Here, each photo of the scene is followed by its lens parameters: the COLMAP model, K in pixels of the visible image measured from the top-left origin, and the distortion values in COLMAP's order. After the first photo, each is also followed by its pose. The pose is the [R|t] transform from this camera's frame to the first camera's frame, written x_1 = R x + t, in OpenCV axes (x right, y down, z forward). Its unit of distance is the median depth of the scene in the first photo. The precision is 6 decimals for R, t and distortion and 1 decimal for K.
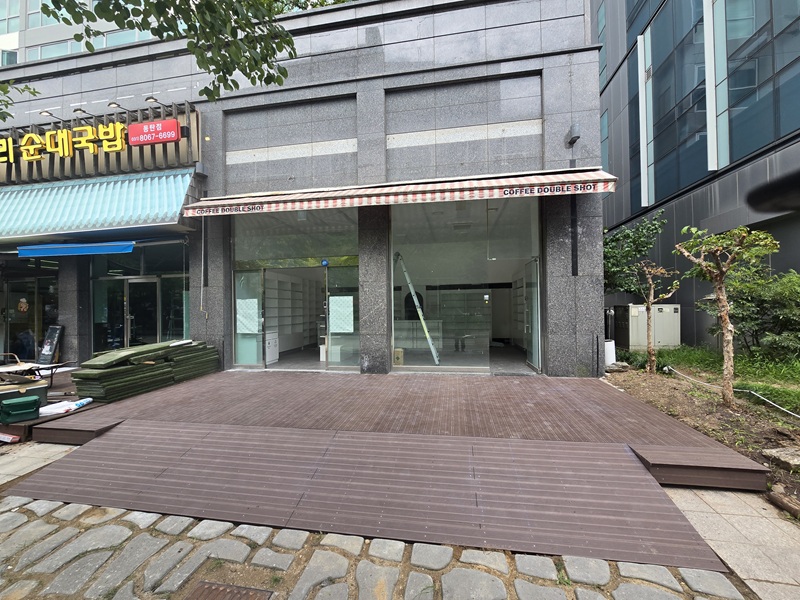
lens RADIAL K [[324.5, 0, 398.9], [0, 324.5, 303.2], [0, 0, 1]] dist [-0.001930, 0.000228]
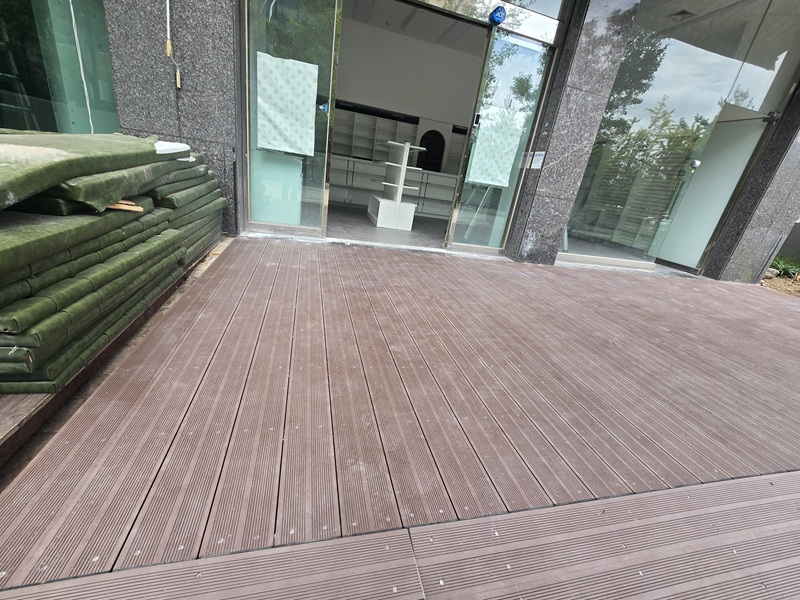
lens RADIAL K [[330.1, 0, 400.0], [0, 330.1, 300.0], [0, 0, 1]] dist [-0.002131, -0.000210]
pose [[0.901713, -0.002407, 0.432328, -0.562541], [-0.169869, 0.917590, 0.359408, 0.097105], [-0.397565, -0.397522, 0.826994, 0.541323]]
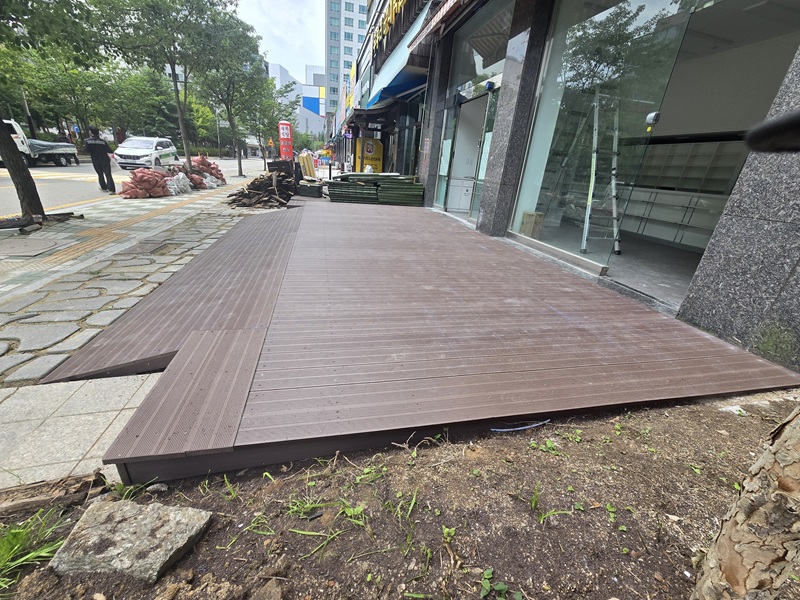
lens RADIAL K [[327.8, 0, 400.0], [0, 327.8, 300.0], [0, 0, 1]] dist [-0.000720, 0.000022]
pose [[0.387281, 0.391158, -0.834871, 0.590999], [-0.074804, 0.915883, 0.394414, 0.058788], [0.918922, -0.090297, 0.383964, 0.455755]]
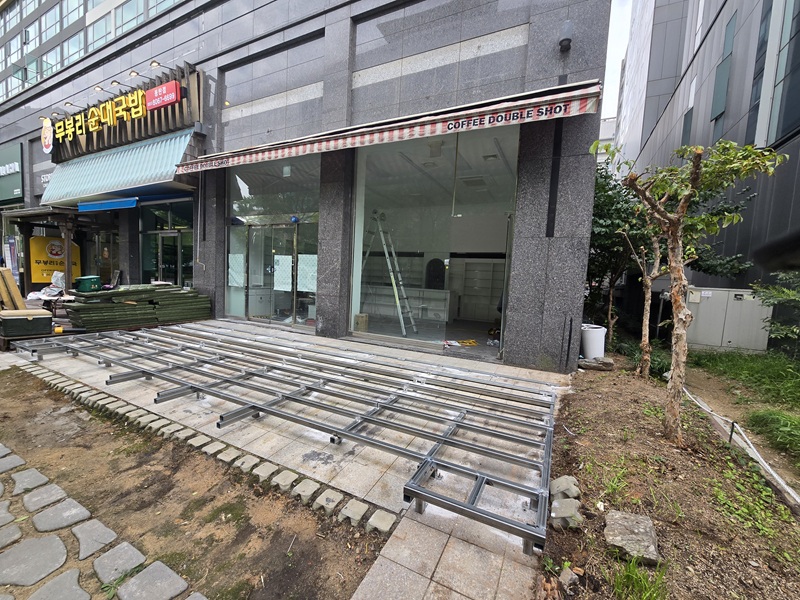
lens RADIAL K [[327.8, 0, 400.0], [0, 327.8, 300.0], [0, 0, 1]] dist [-0.000720, 0.000022]
pose [[0.953831, 0.081734, -0.289007, 0.390729], [-0.059730, 0.994660, 0.084168, 0.015820], [0.294343, -0.063020, 0.953620, 0.143621]]
